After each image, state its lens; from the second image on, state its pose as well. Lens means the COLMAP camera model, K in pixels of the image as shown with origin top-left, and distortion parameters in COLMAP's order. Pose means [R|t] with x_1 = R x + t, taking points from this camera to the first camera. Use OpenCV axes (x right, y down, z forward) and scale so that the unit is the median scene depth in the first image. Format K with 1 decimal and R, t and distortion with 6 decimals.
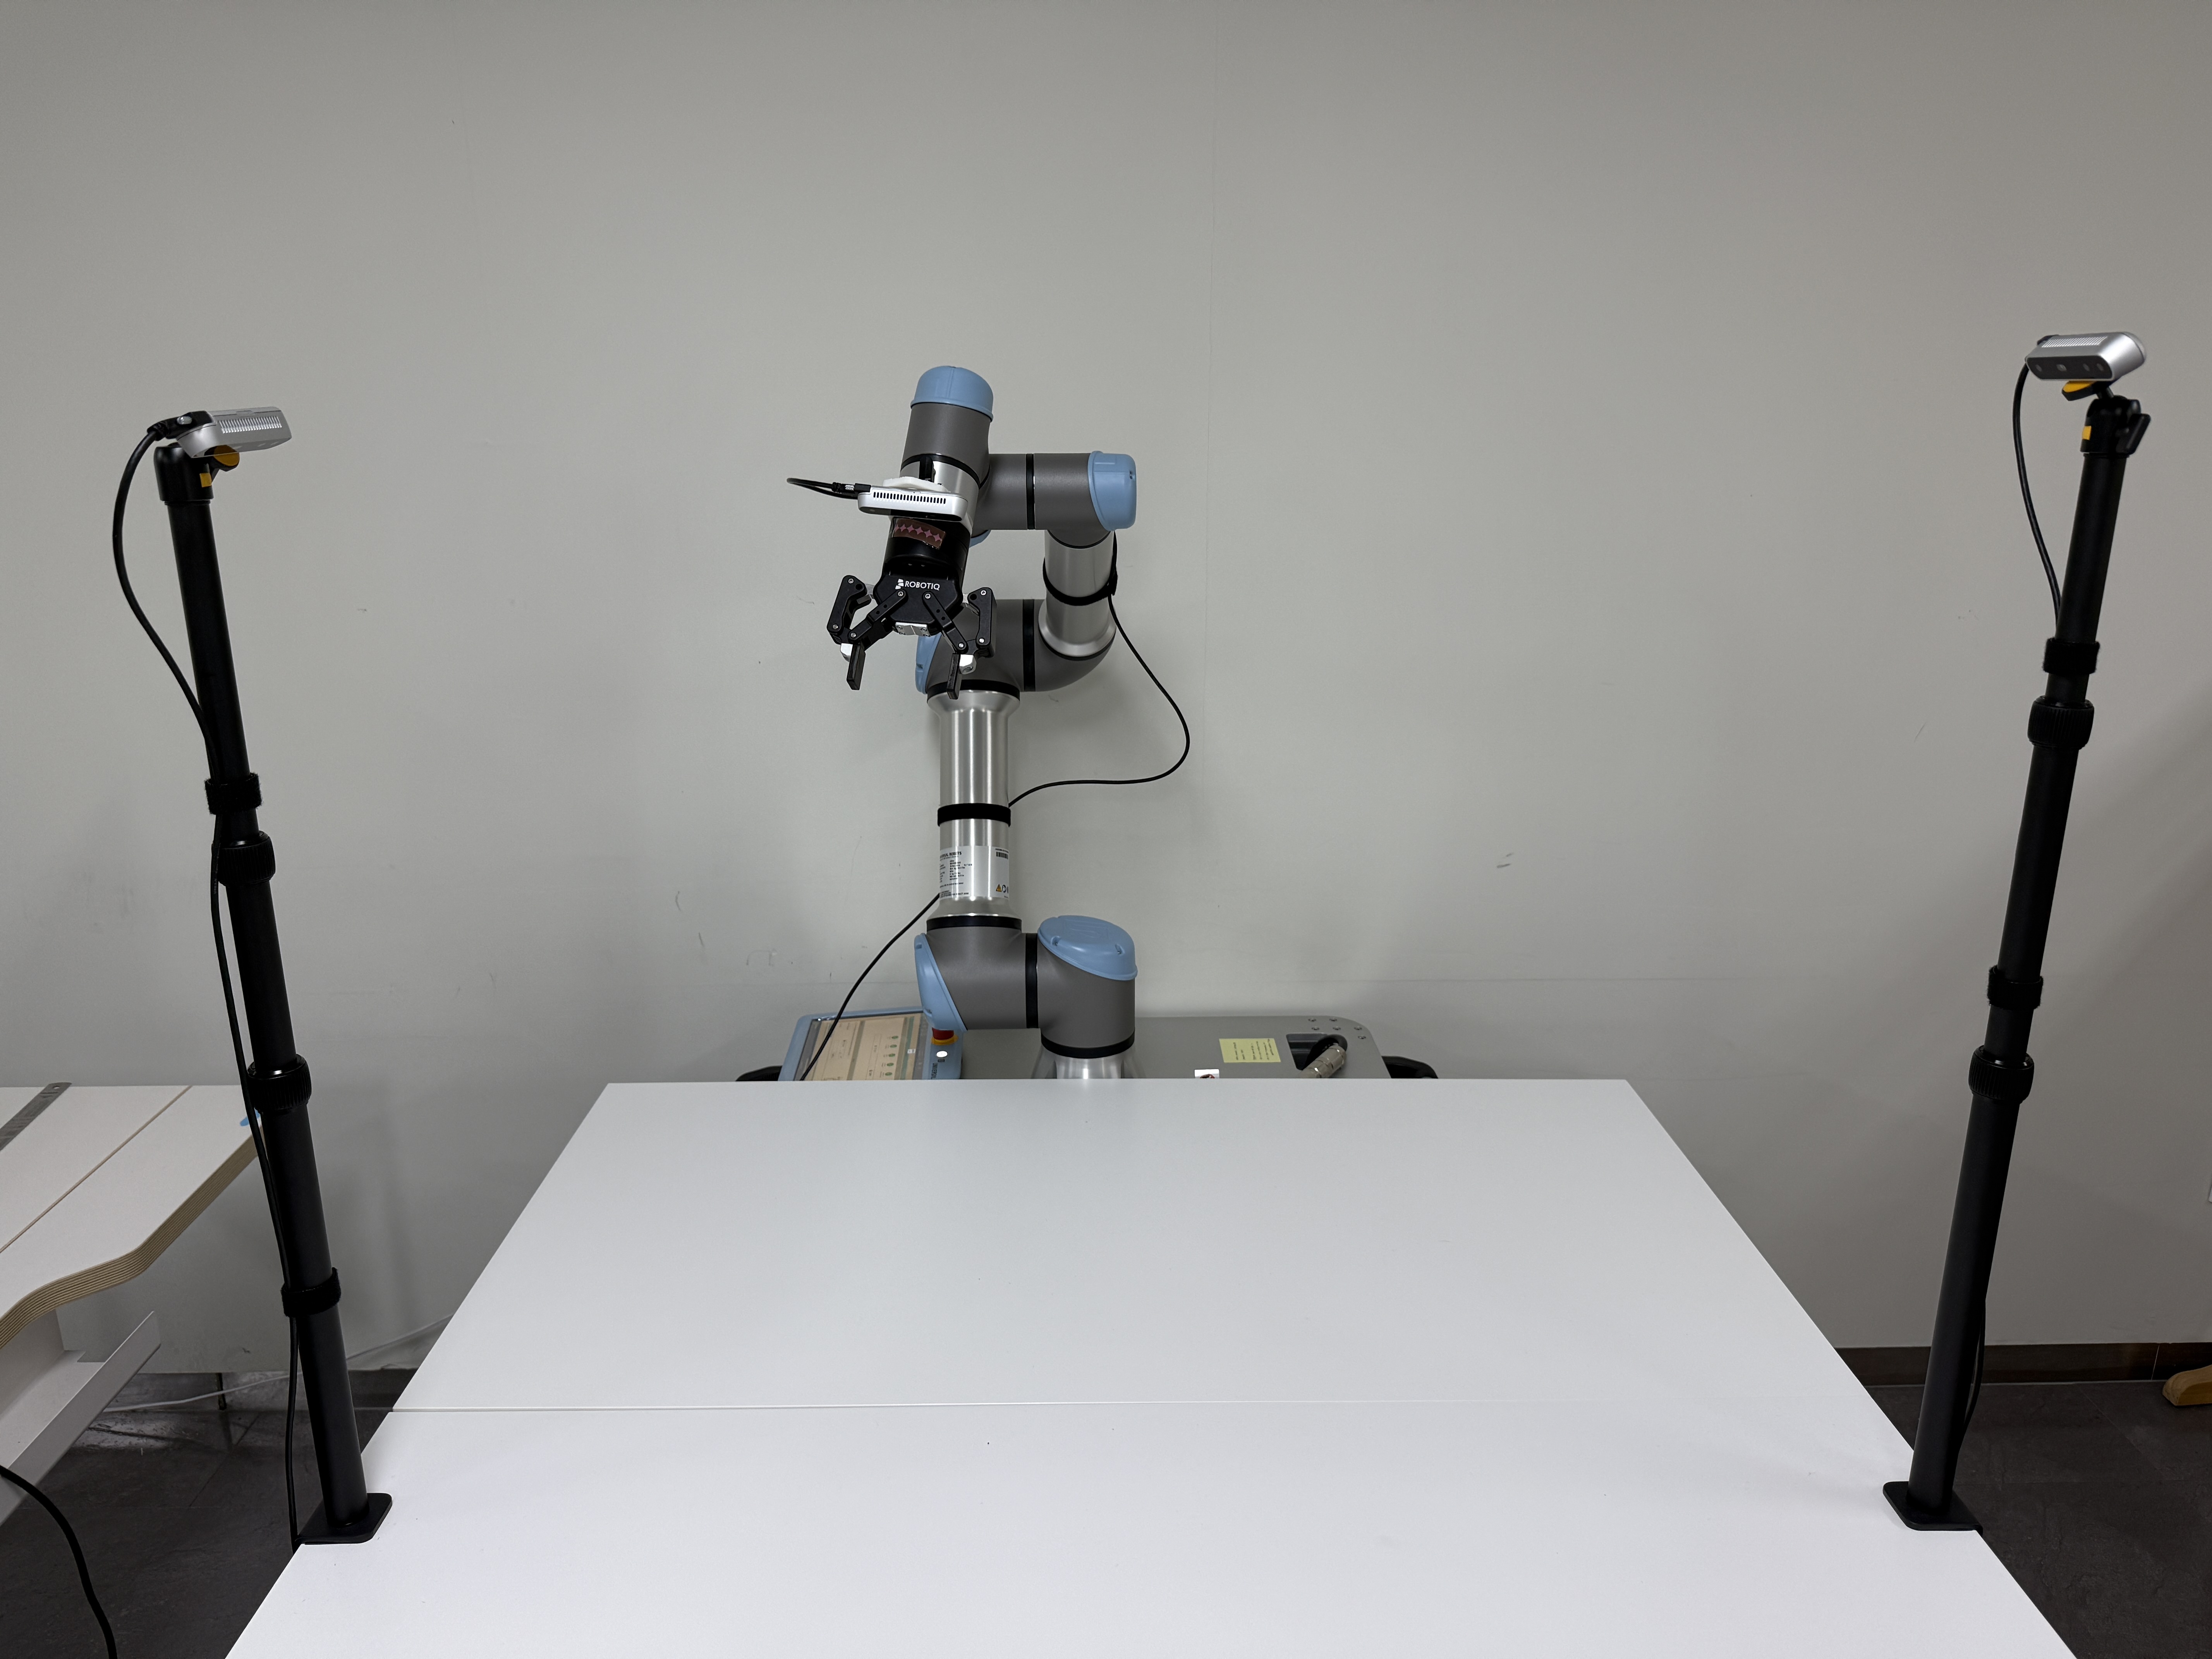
lens RADIAL K [[1547.5, 0, 1106.0], [0, 1547.5, 829.5], [0, 0, 1]] dist [0.059529, 0.000630]
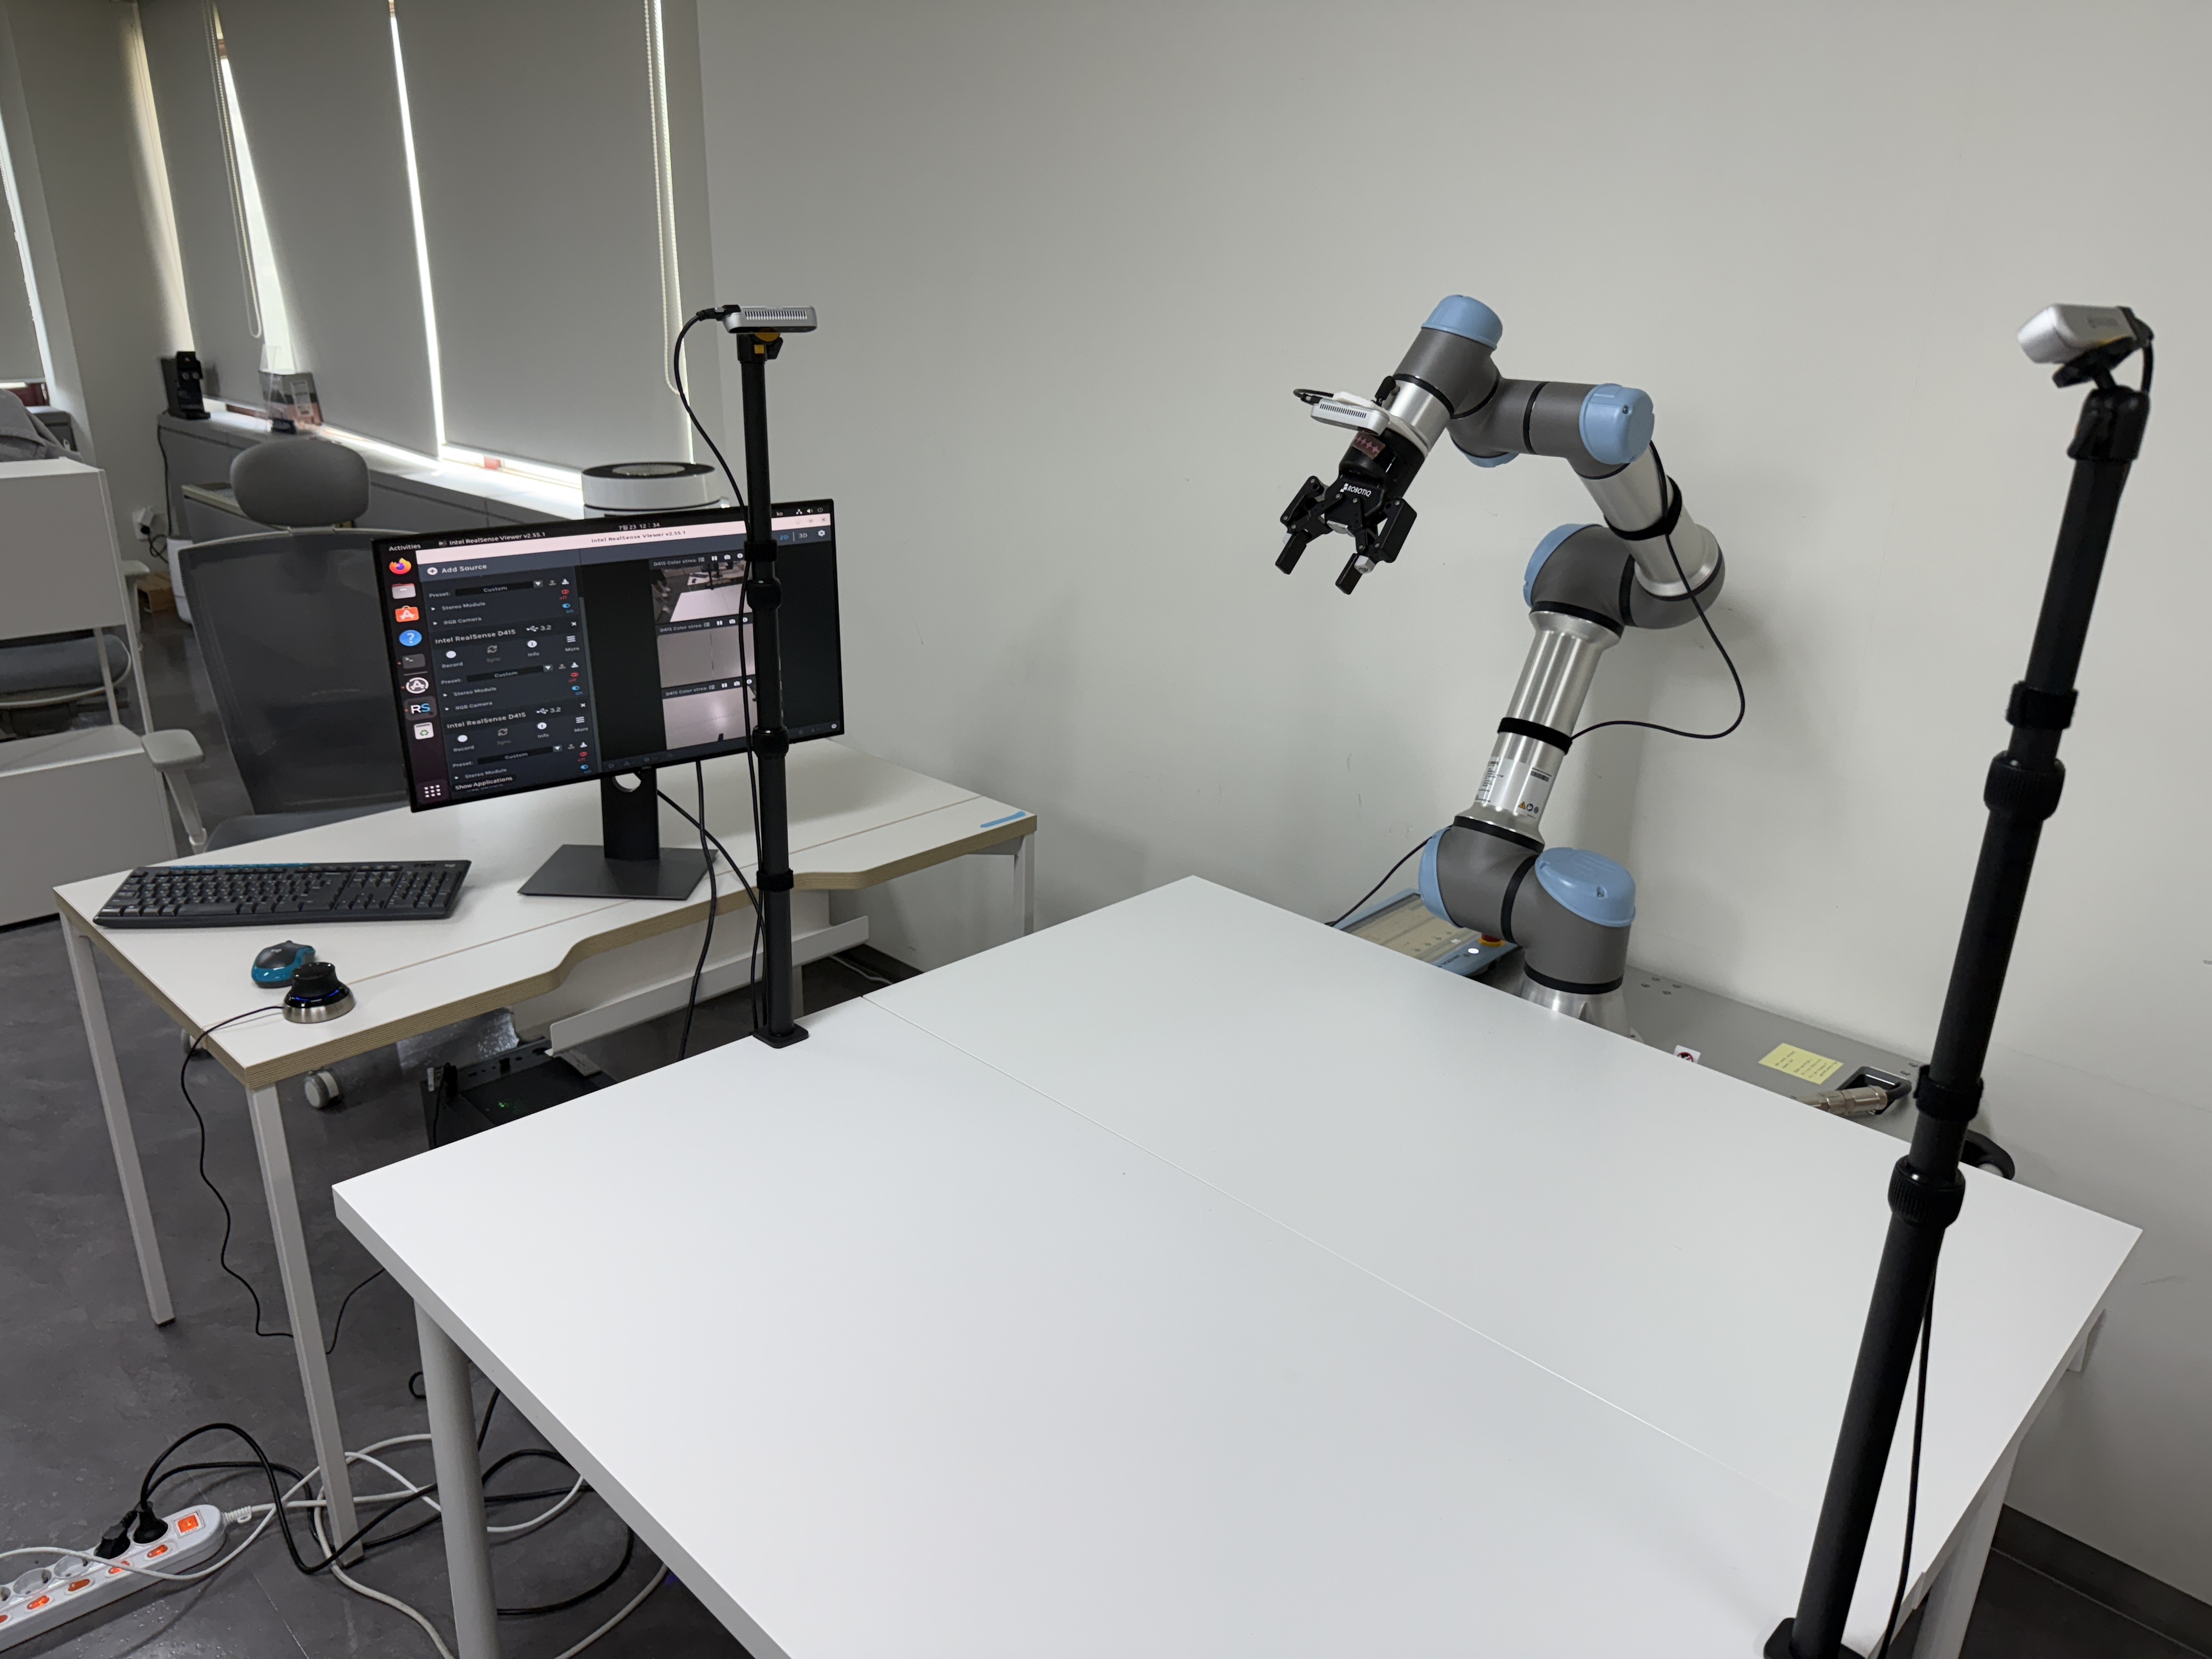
lens RADIAL K [[1547.5, 0, 1106.0], [0, 1547.5, 829.5], [0, 0, 1]] dist [0.059529, 0.000630]
pose [[0.714313, 0.262324, -0.648801, 0.424991], [-0.231139, 0.963497, 0.135084, -0.023637], [0.660554, 0.053471, 0.748872, 0.036524]]
